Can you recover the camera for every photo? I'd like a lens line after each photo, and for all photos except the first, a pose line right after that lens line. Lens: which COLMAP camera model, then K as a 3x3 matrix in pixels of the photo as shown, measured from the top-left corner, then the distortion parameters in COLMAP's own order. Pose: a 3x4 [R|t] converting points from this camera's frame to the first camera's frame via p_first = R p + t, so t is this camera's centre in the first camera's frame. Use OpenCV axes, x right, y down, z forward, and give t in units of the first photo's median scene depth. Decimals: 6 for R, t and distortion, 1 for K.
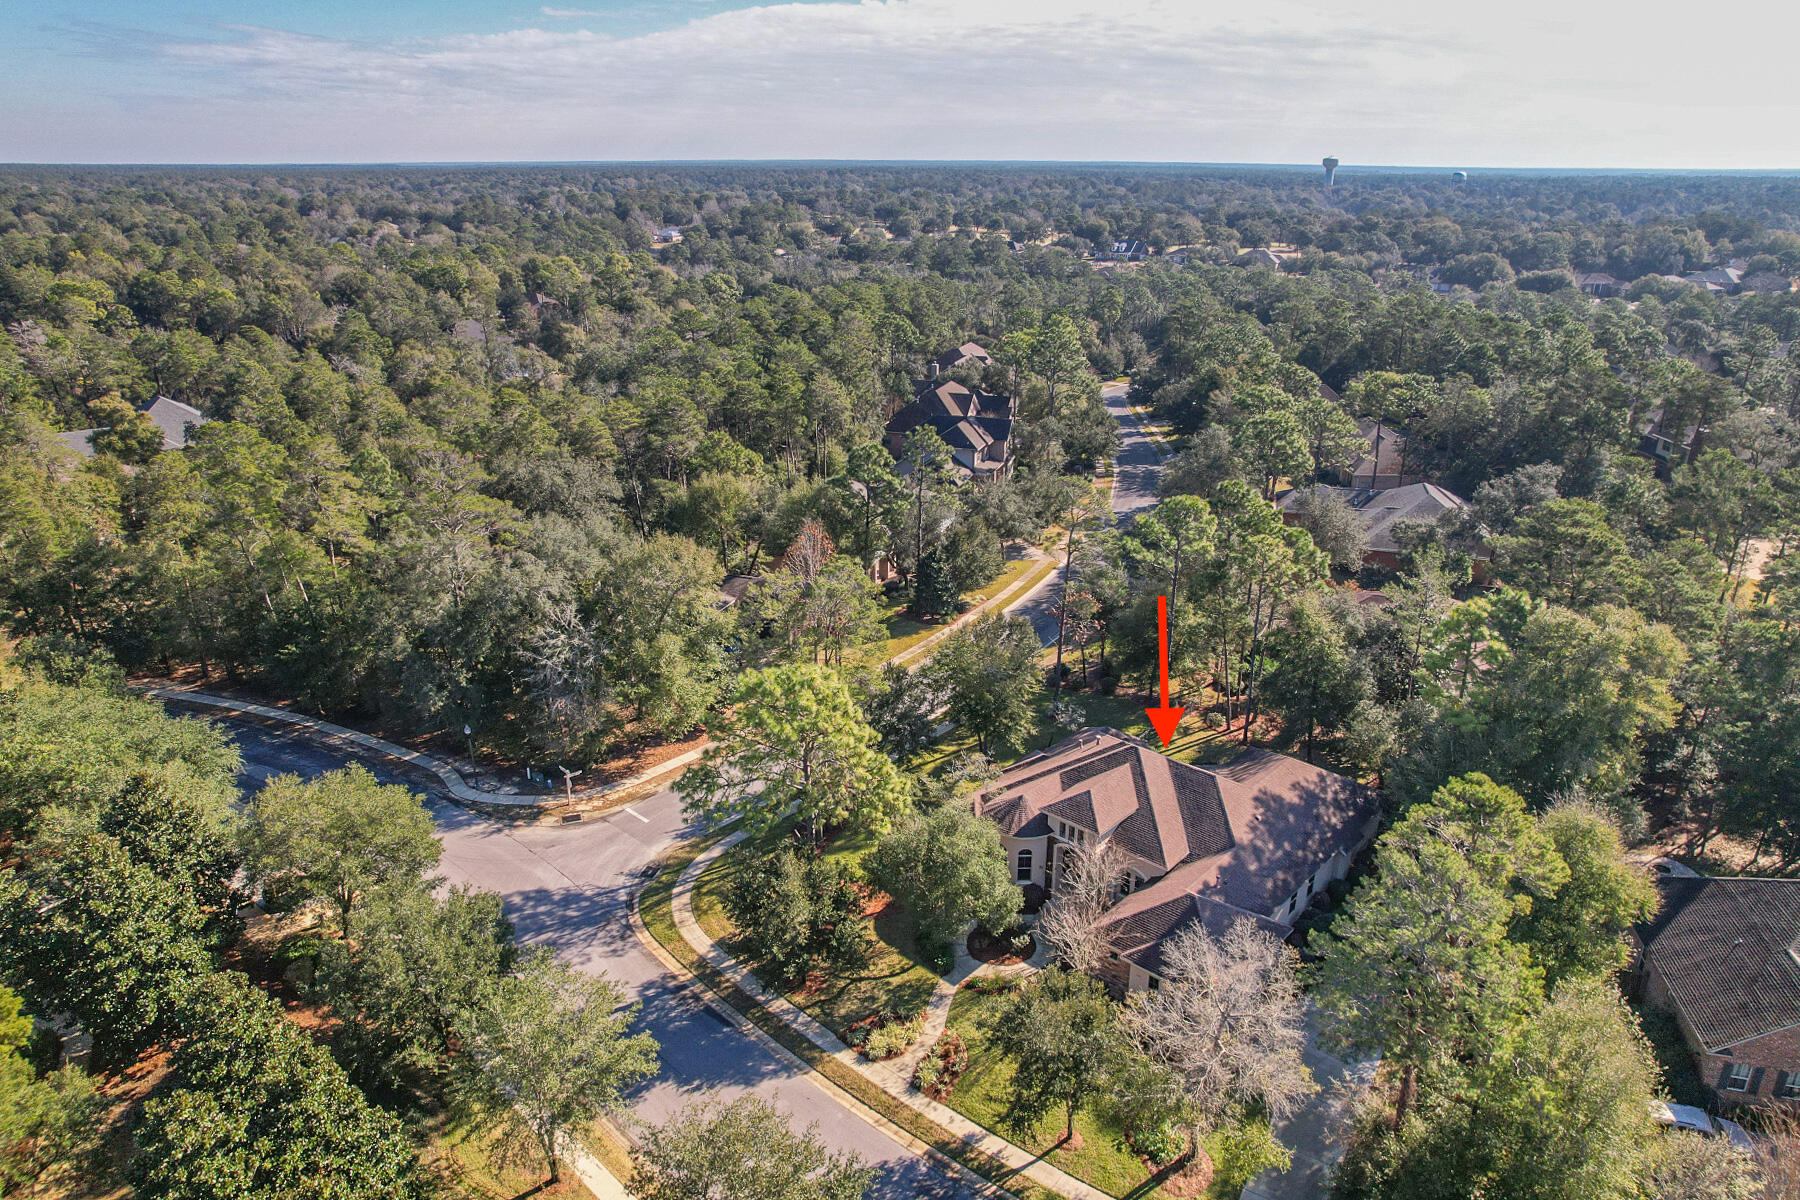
lens RADIAL K [[1190.3, 0, 900.9], [0, 1190.3, 605.5], [0, 0, 1]] dist [-0.078791, 0.071352]
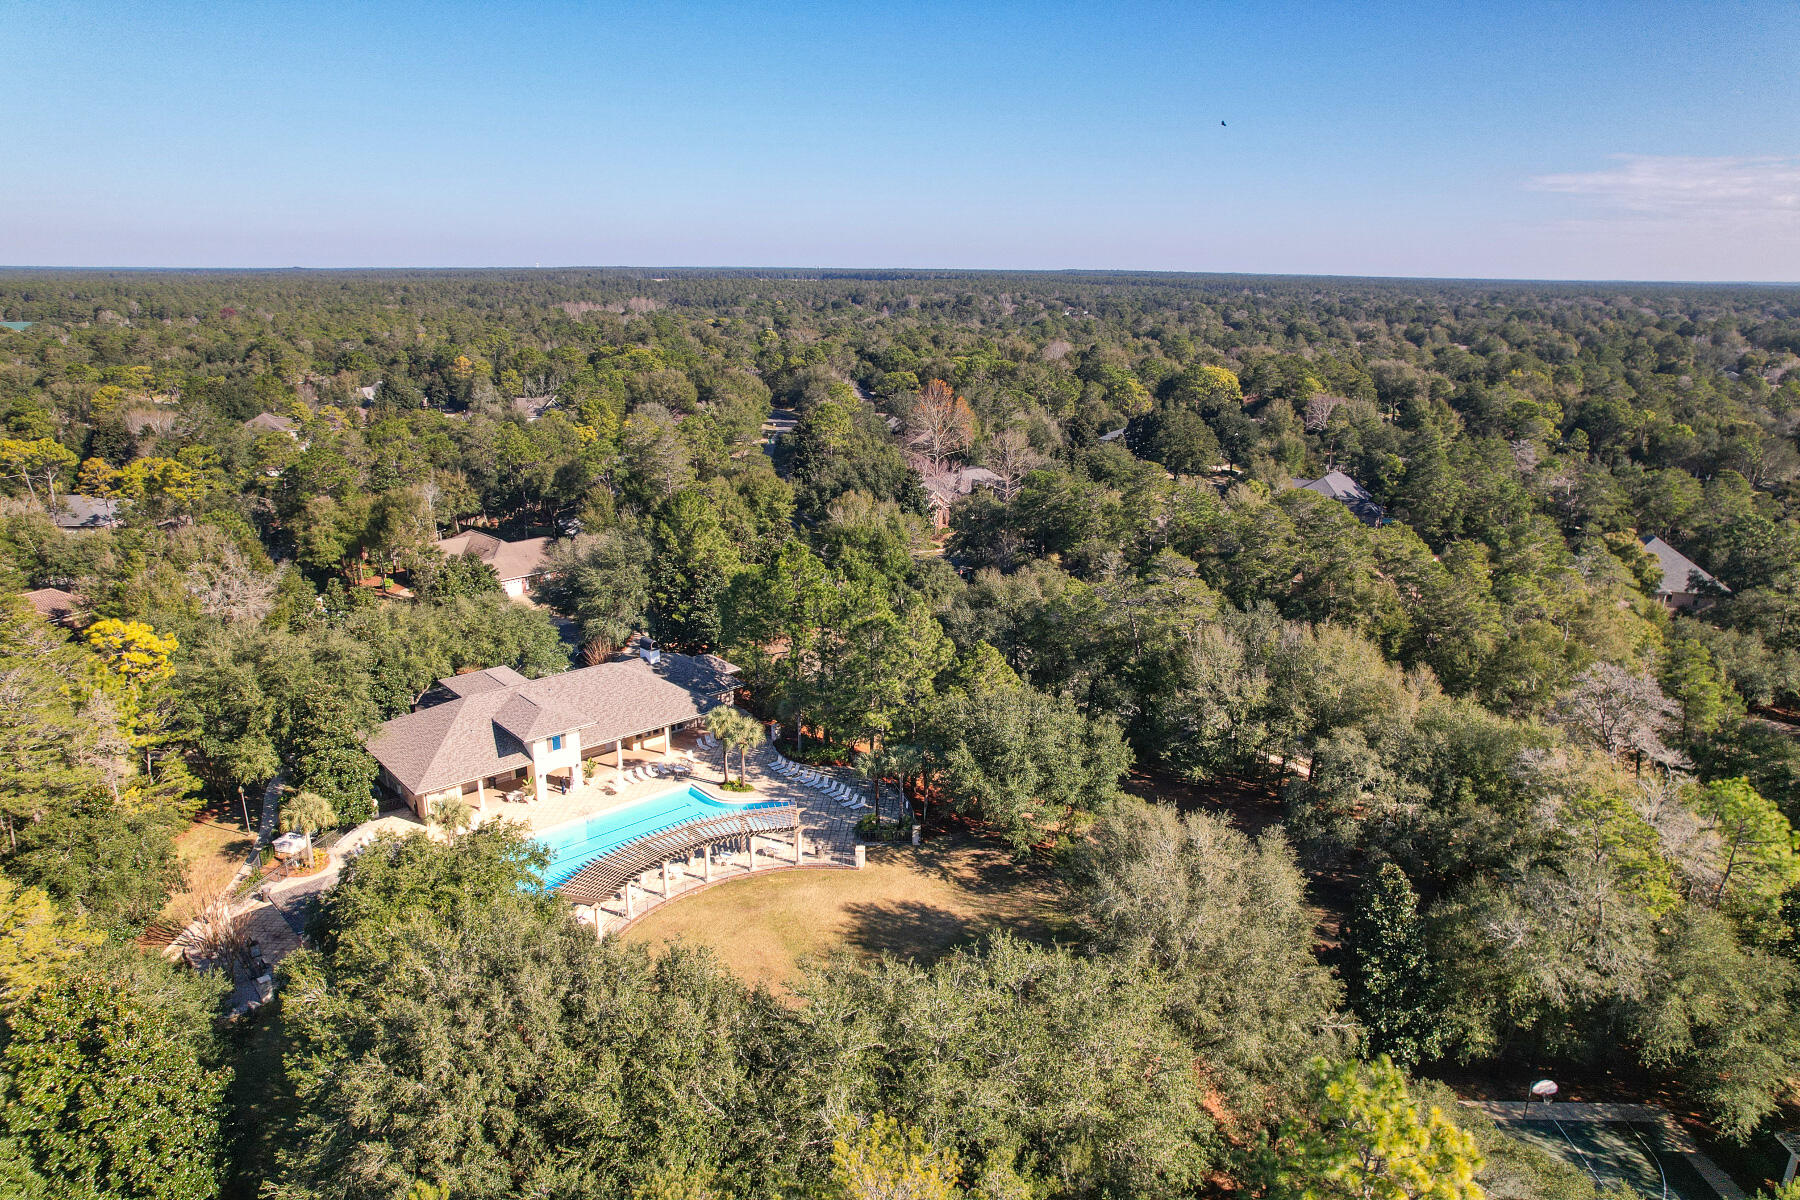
lens RADIAL K [[1152.0, 0, 900.0], [0, 1152.0, 600.0], [0, 0, 1]] dist [-0.071072, 0.061406]
pose [[0.537279, 0.237875, -0.809164, -0.433894], [-0.306358, 0.948914, 0.075539, -0.009633], [0.785797, 0.207308, 0.582706, -0.107925]]
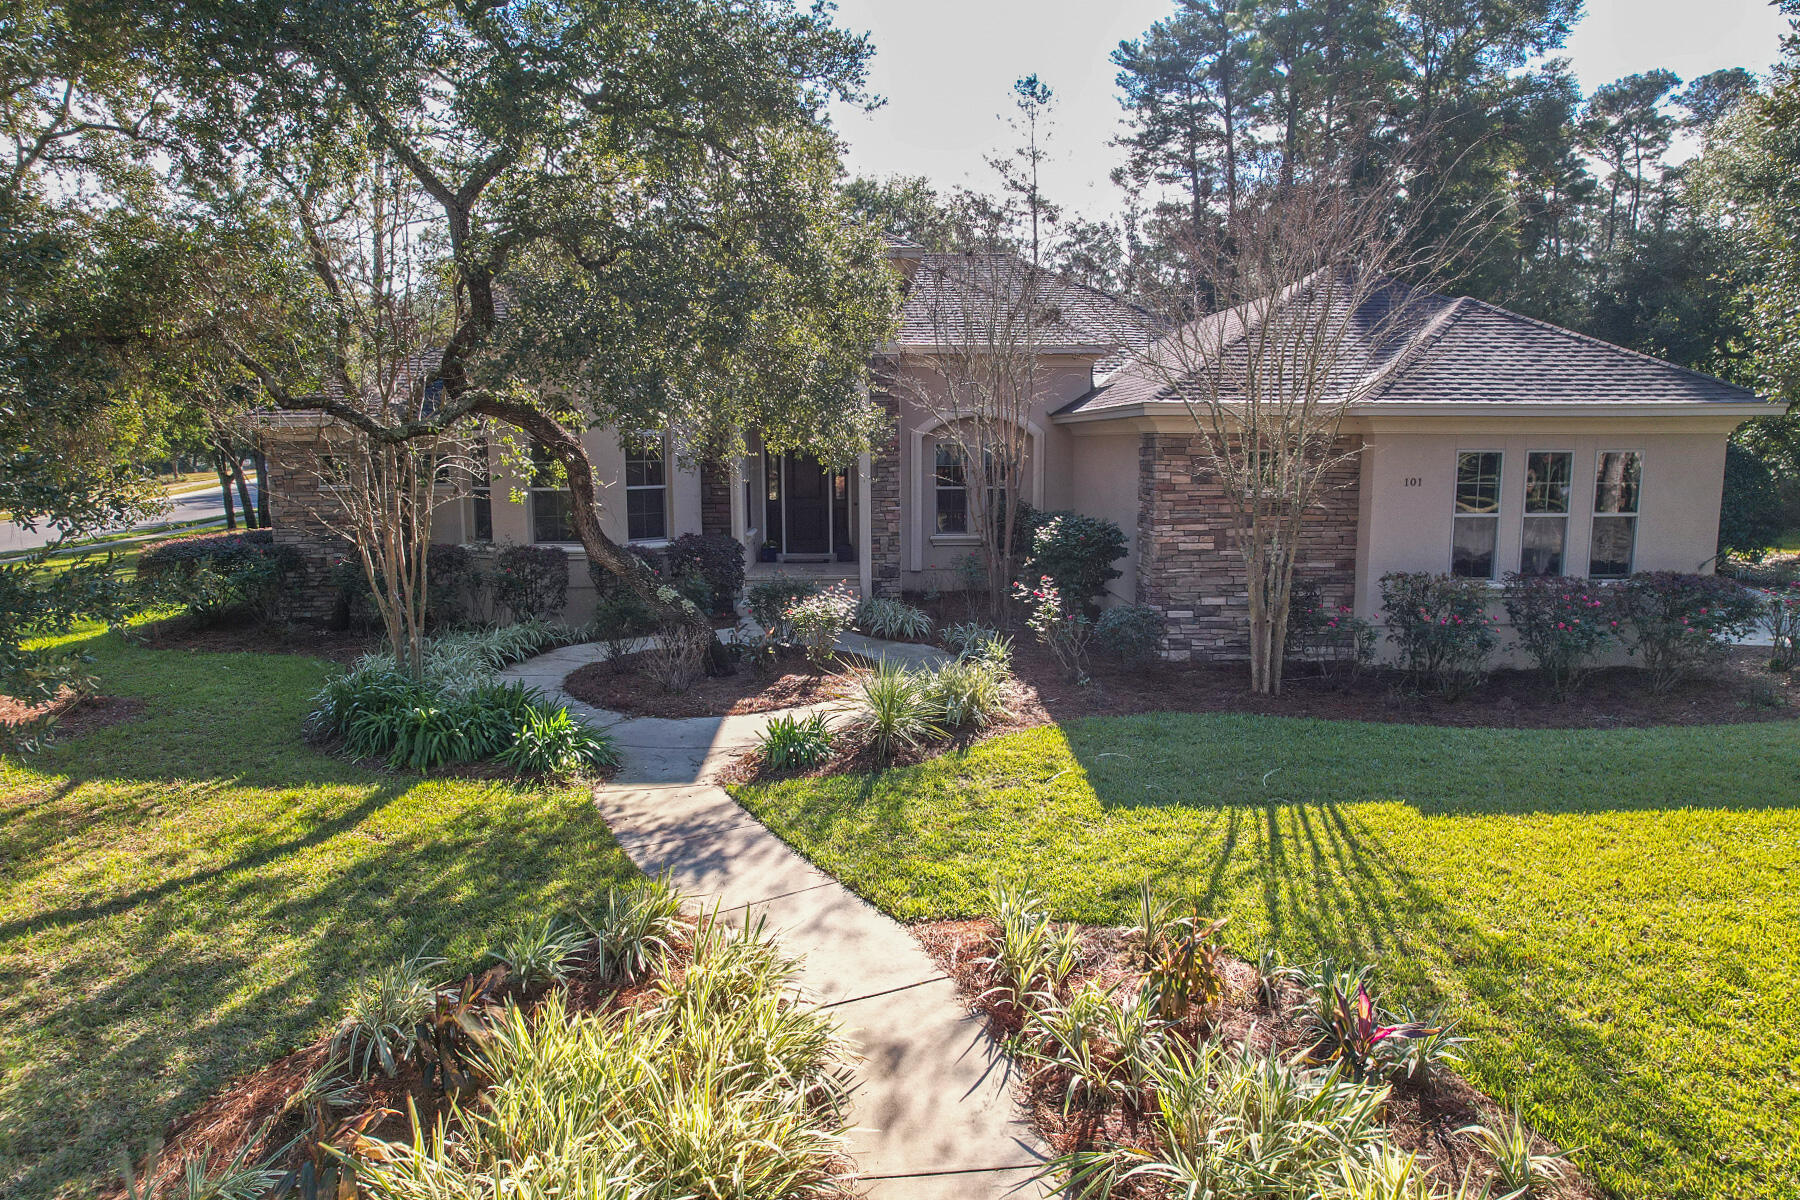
lens RADIAL K [[1159.3, 0, 900.0], [0, 1159.3, 600.0], [0, 0, 1]] dist [-0.073315, 0.062336]
pose [[0.711410, -0.094966, 0.696332, -0.036643], [0.254018, 0.958587, -0.128786, 0.263907], [-0.655264, 0.268501, 0.706071, 0.700244]]
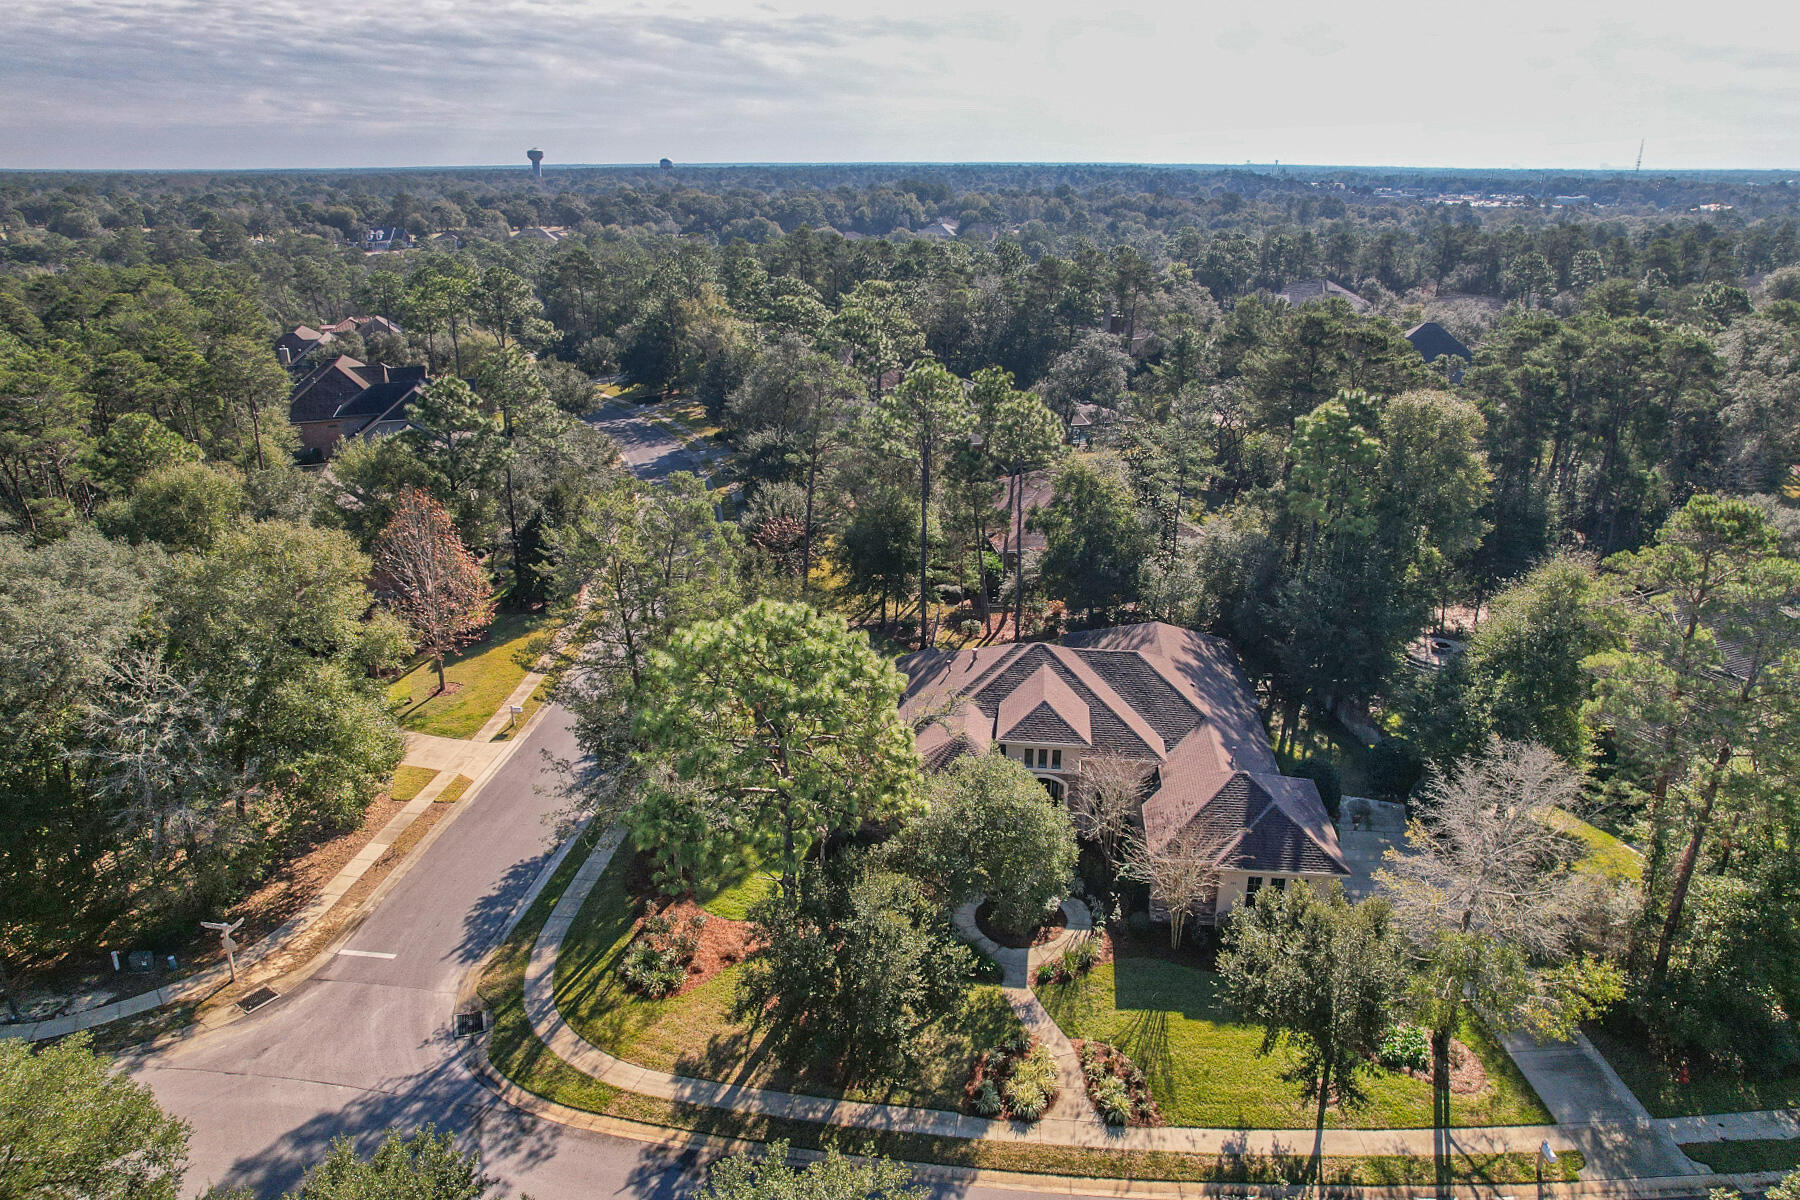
lens RADIAL K [[1221.8, 0, 901.7], [0, 1221.8, 603.2], [0, 0, 1]] dist [-0.079005, 0.072072]
pose [[0.809856, -0.204944, 0.549664, -0.313922], [0.212301, 0.975869, 0.051059, 0.025821], [-0.546865, 0.075344, 0.833824, 0.318206]]
